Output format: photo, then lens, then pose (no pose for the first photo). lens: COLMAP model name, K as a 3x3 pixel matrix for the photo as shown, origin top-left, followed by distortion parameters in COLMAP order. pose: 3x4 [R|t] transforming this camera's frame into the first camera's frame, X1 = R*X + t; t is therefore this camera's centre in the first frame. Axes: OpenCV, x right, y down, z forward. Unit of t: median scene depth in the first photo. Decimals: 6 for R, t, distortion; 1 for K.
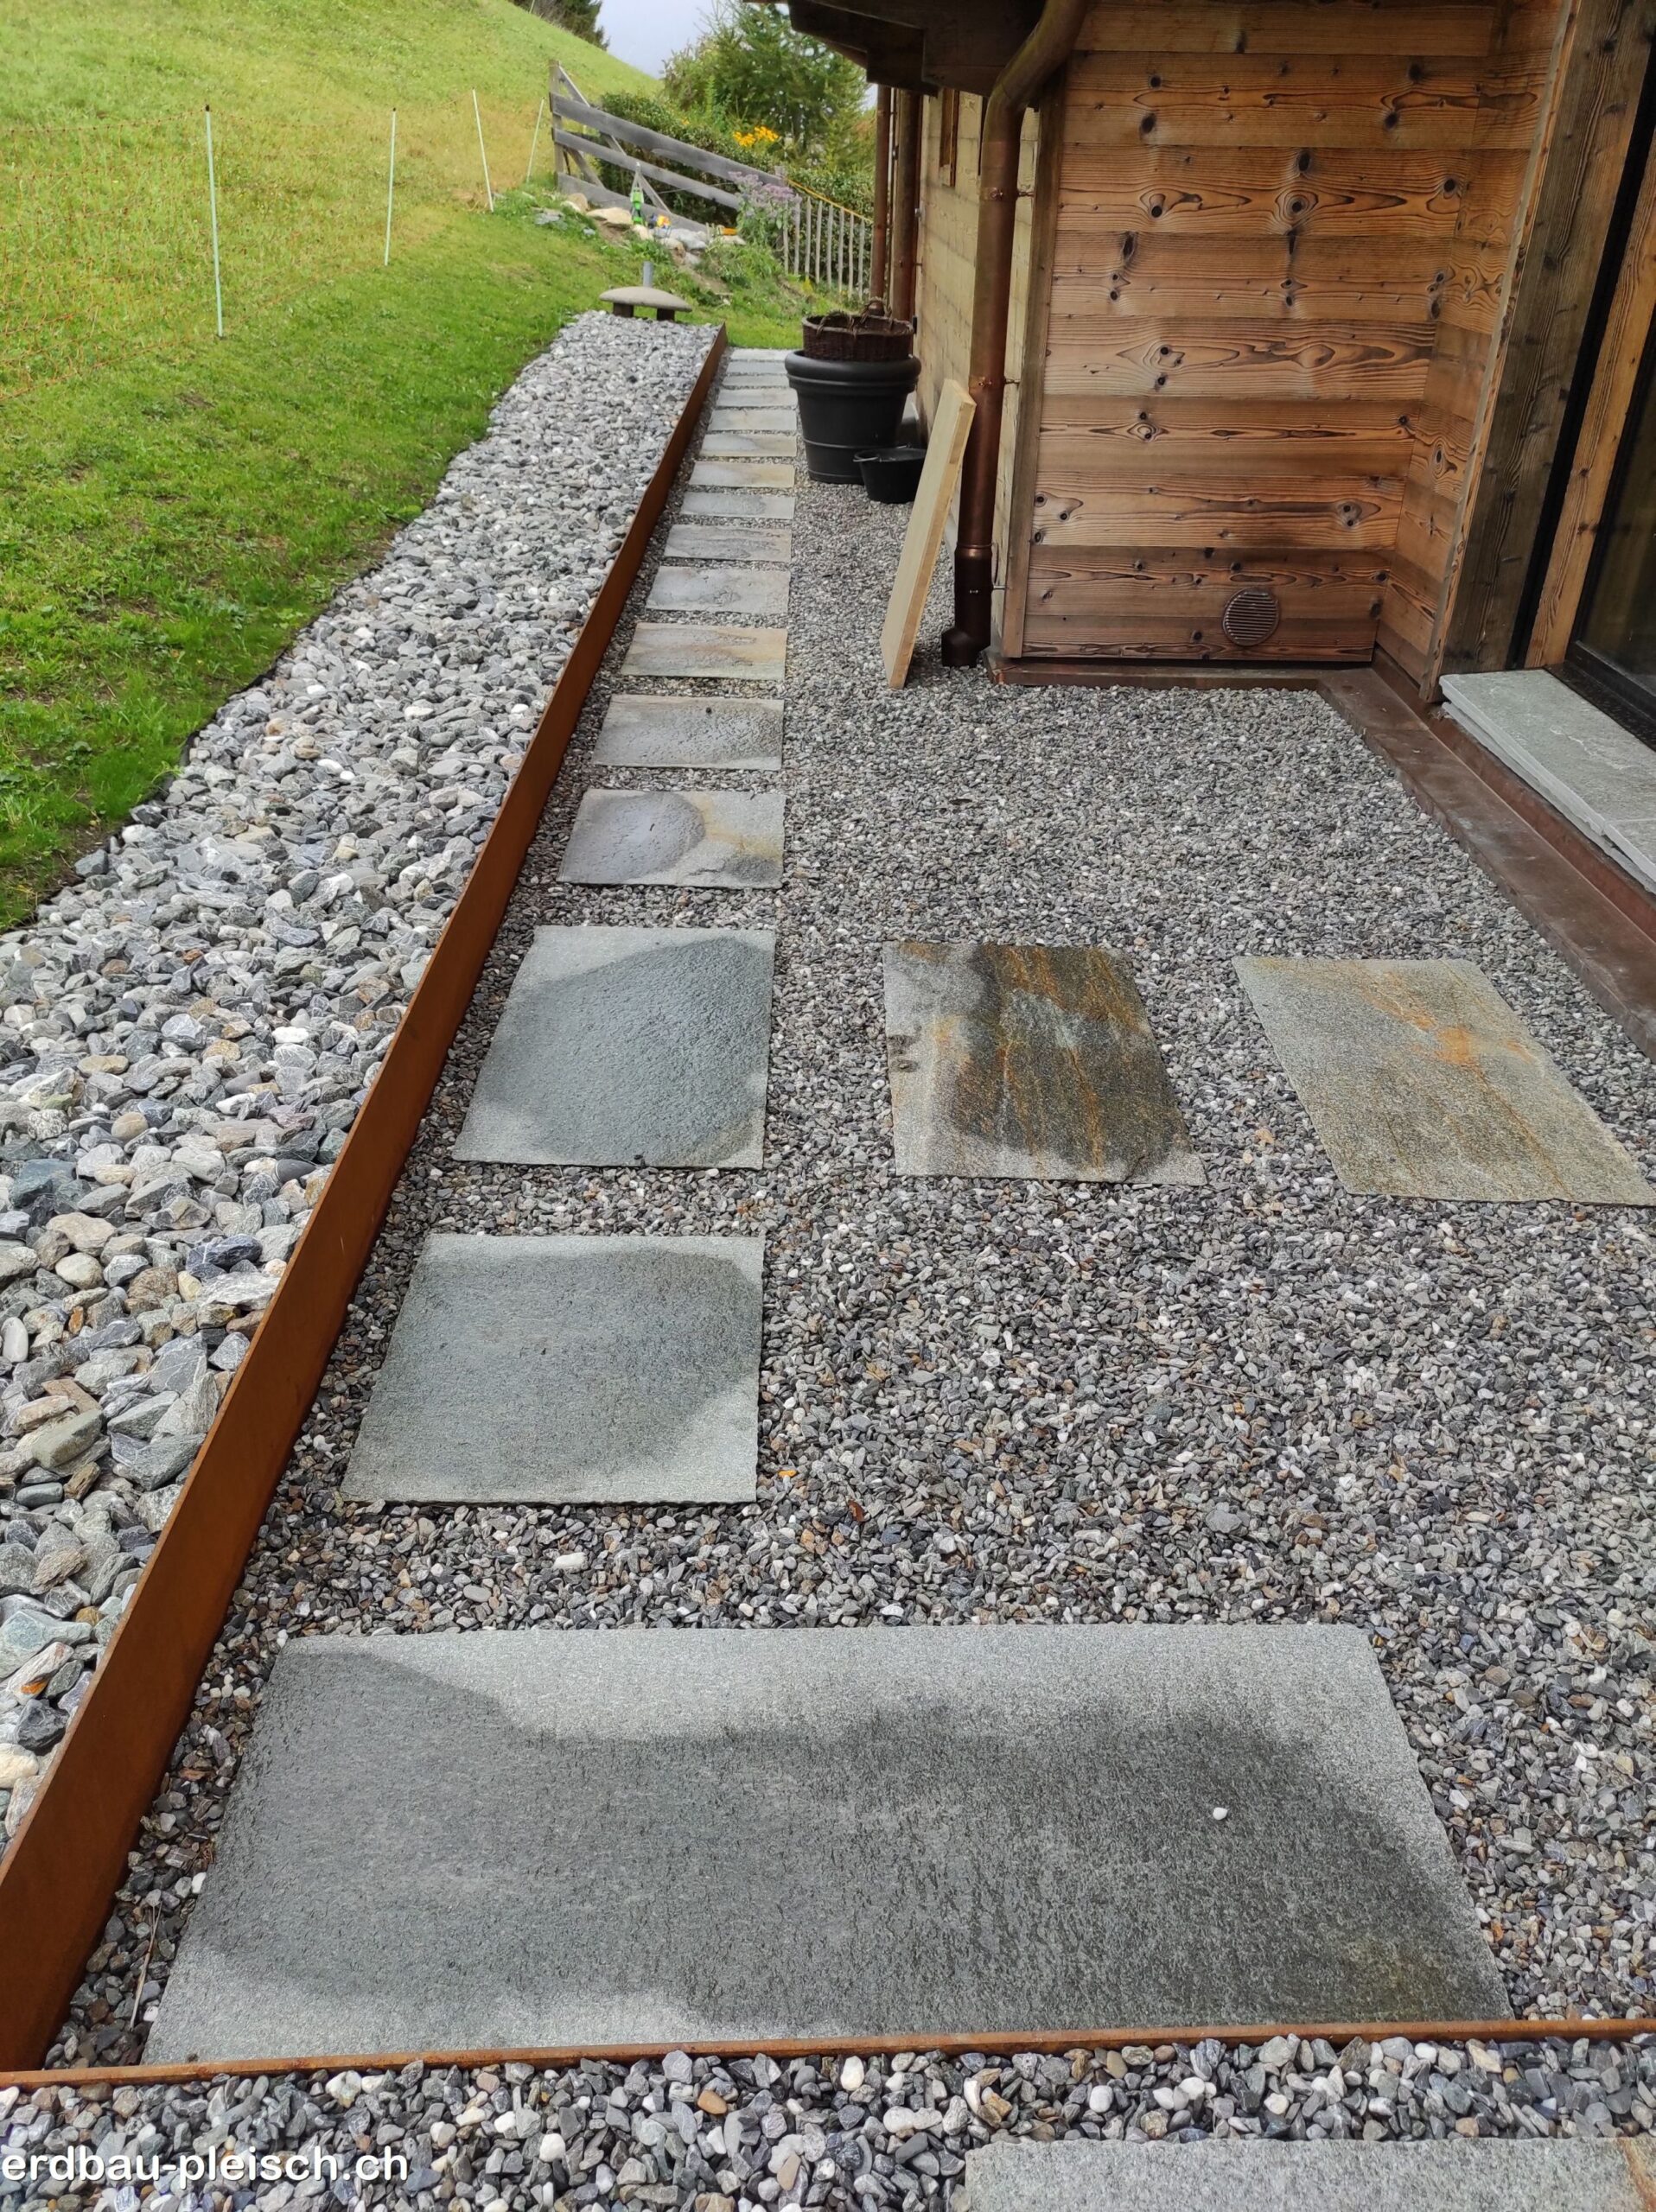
lens RADIAL K [[1628.6, 0, 829.8], [0, 1628.6, 1112.0], [0, 0, 1]] dist [0.061279, -0.049442]
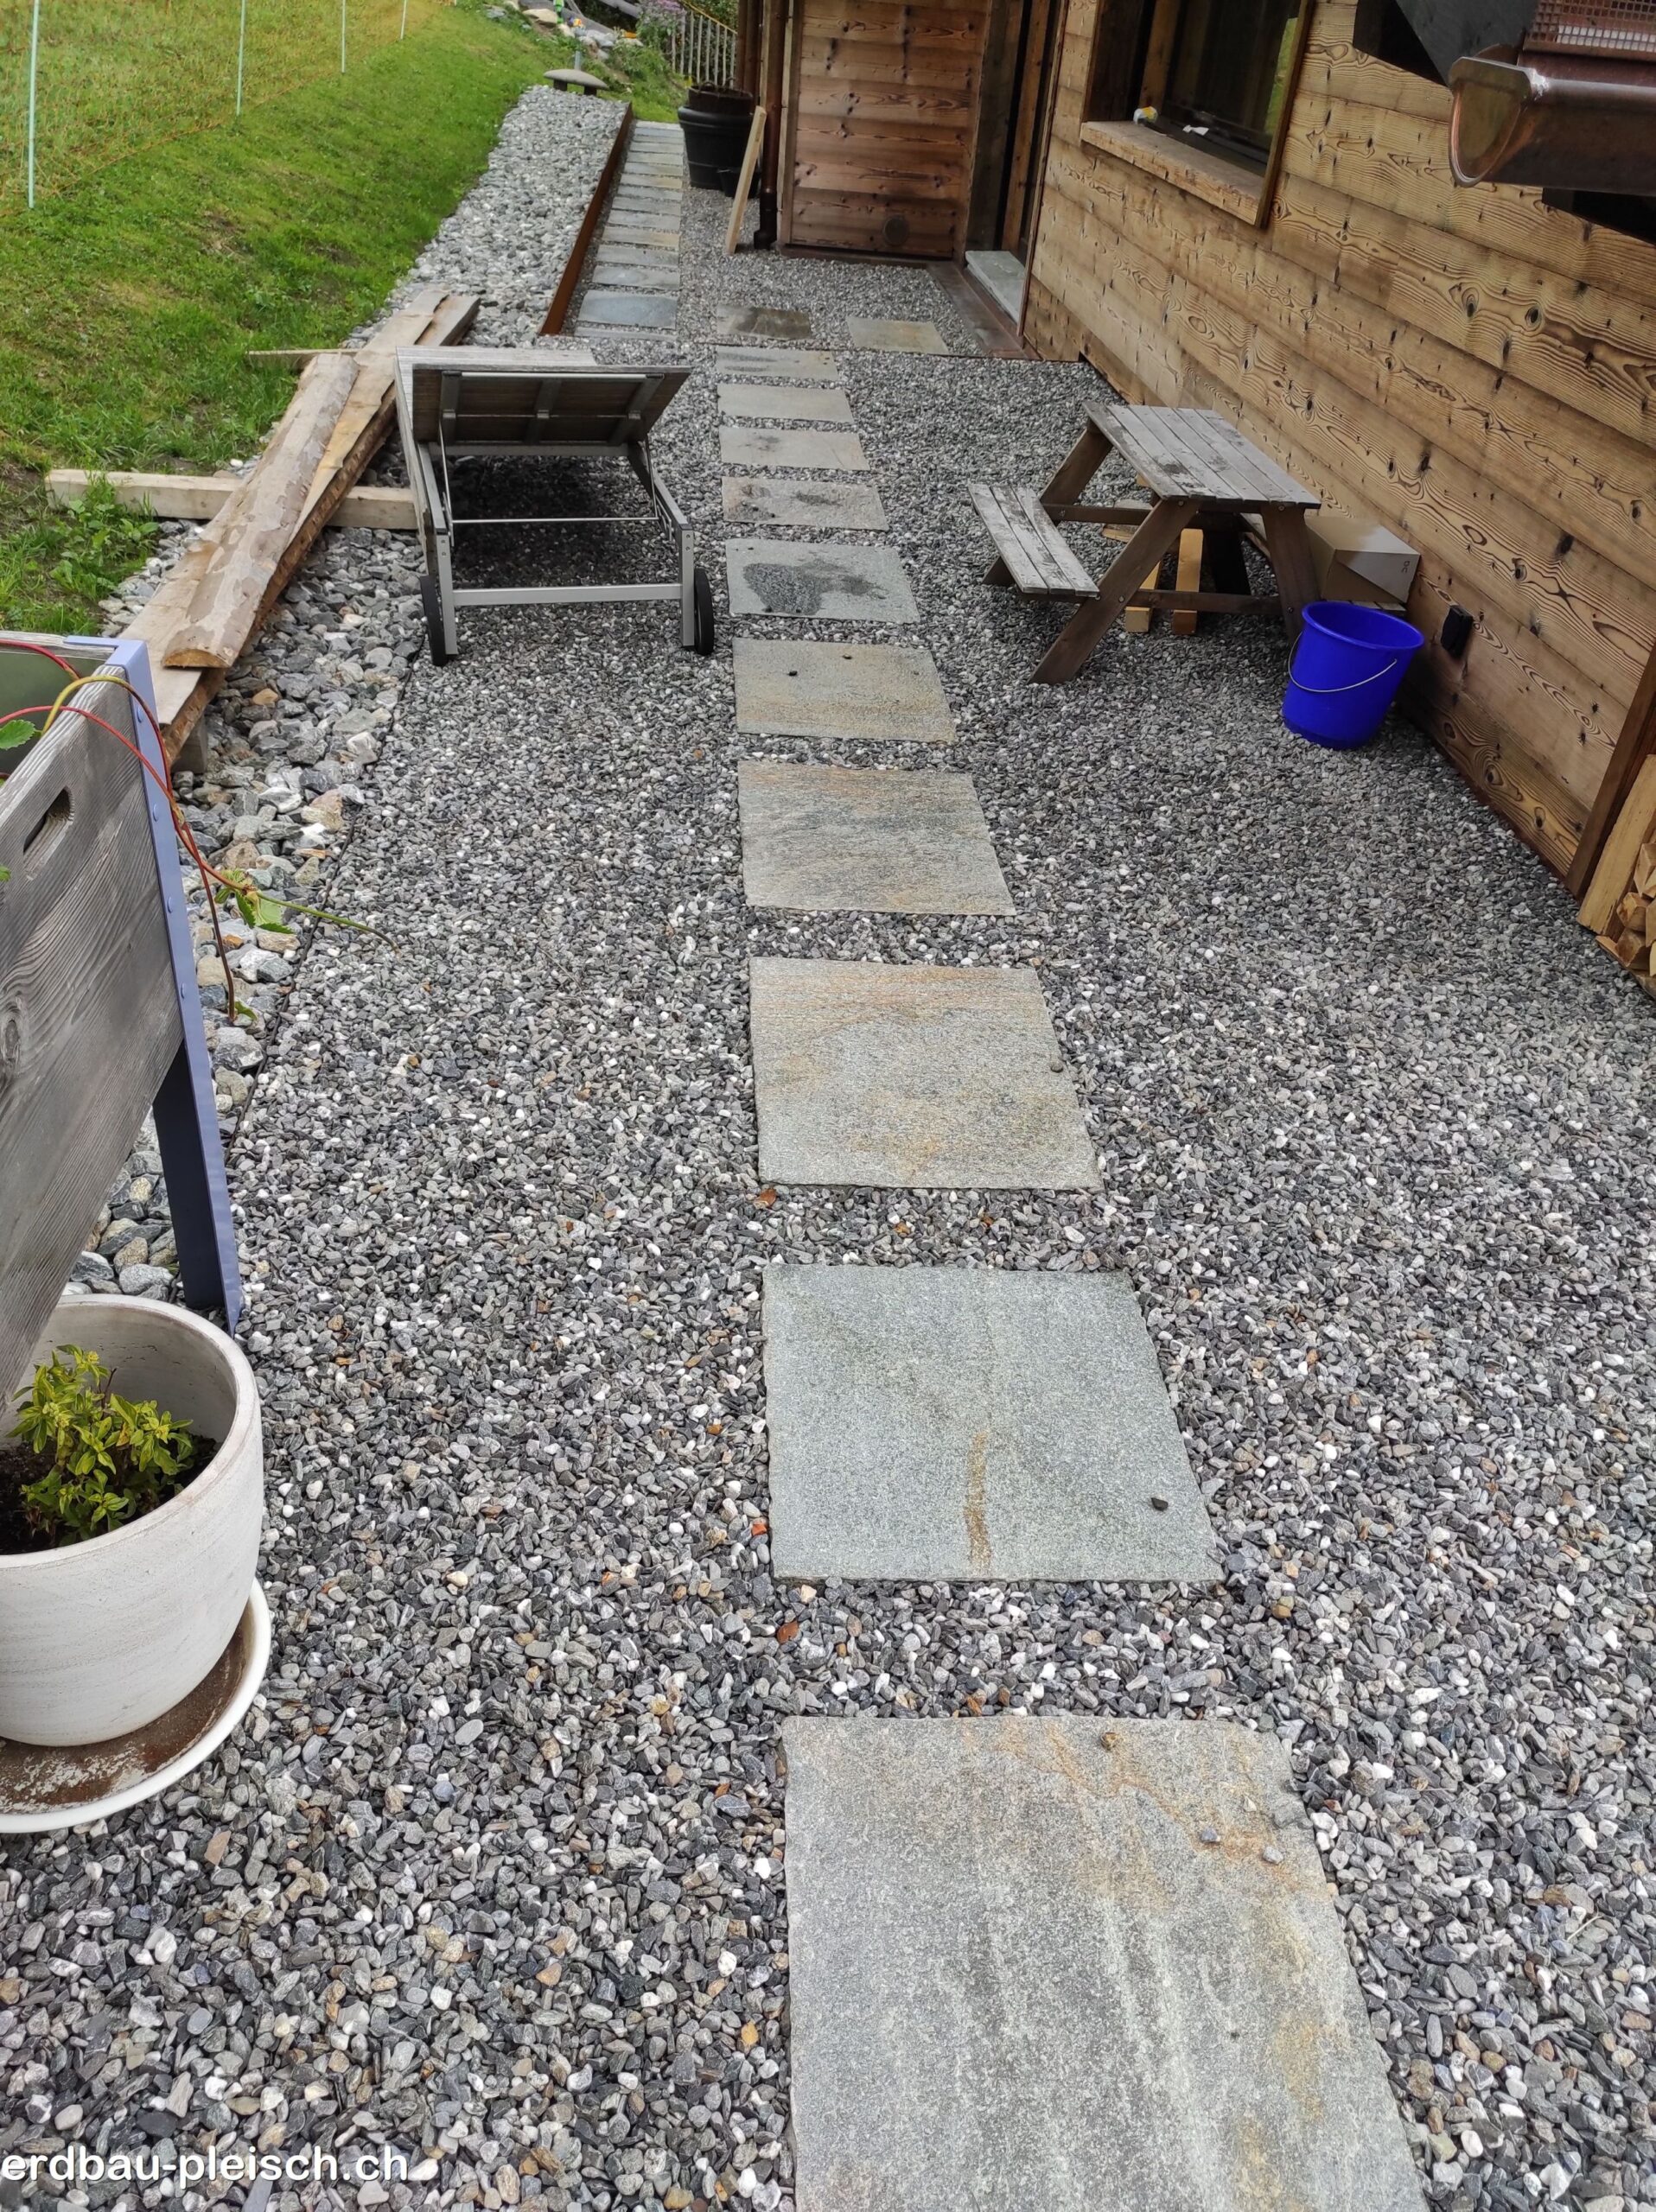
lens RADIAL K [[1628.6, 0, 829.8], [0, 1628.6, 1112.0], [0, 0, 1]] dist [0.061279, -0.049442]
pose [[0.996535, 0.017923, 0.081225, 0.010042], [-0.024202, 0.996737, 0.076998, 0.510723], [-0.079580, -0.078697, 0.993717, -0.921935]]
